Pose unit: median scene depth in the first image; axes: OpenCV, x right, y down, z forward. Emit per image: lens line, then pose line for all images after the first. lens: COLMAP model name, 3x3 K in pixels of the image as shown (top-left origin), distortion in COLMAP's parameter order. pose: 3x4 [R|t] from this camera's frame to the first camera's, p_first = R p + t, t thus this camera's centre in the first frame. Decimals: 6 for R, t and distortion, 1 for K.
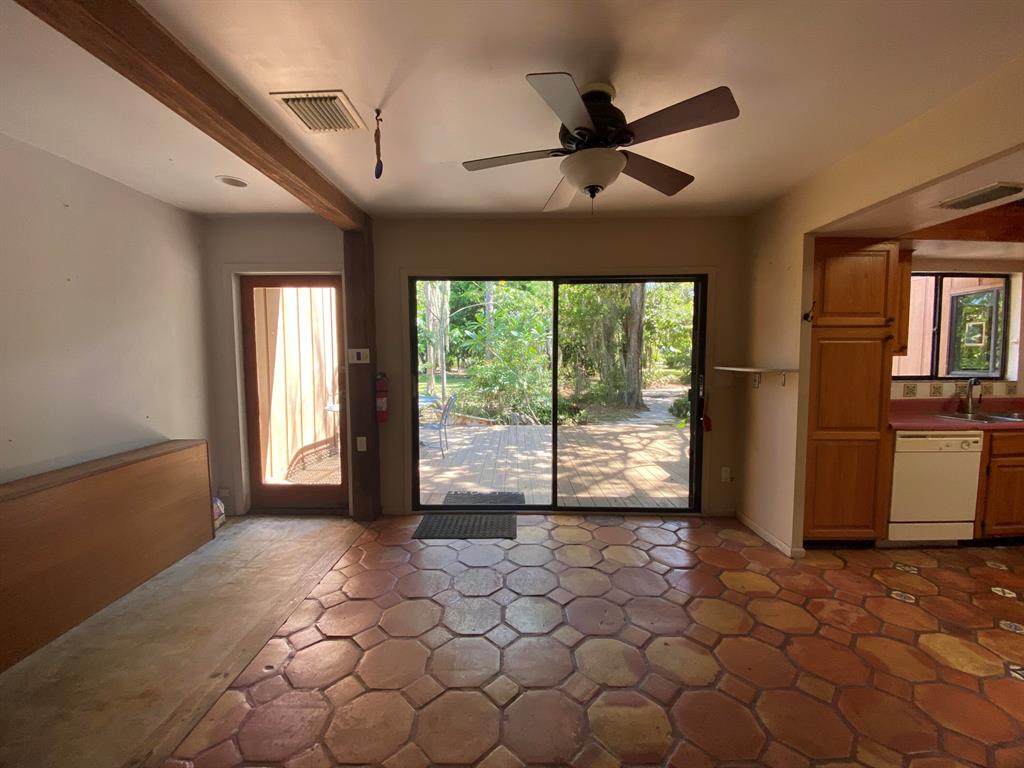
lens RADIAL K [[415.8, 0, 508.9], [0, 415.8, 385.1], [0, 0, 1]] dist [0.015730, -0.017859]
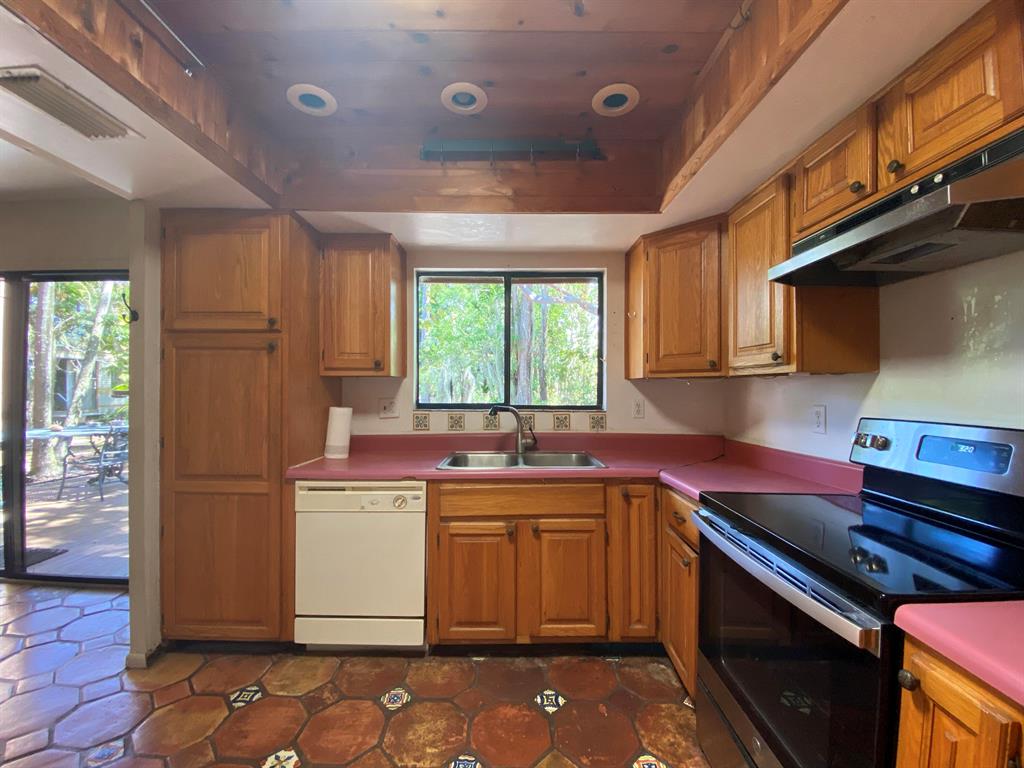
lens RADIAL K [[415.8, 0, 508.9], [0, 415.8, 385.1], [0, 0, 1]] dist [0.015730, -0.017859]
pose [[0.999975, 0.005384, 0.004632, 1.055901], [-0.005043, 0.997490, -0.070624, -0.000969], [-0.005000, 0.070598, 0.997492, 0.240294]]
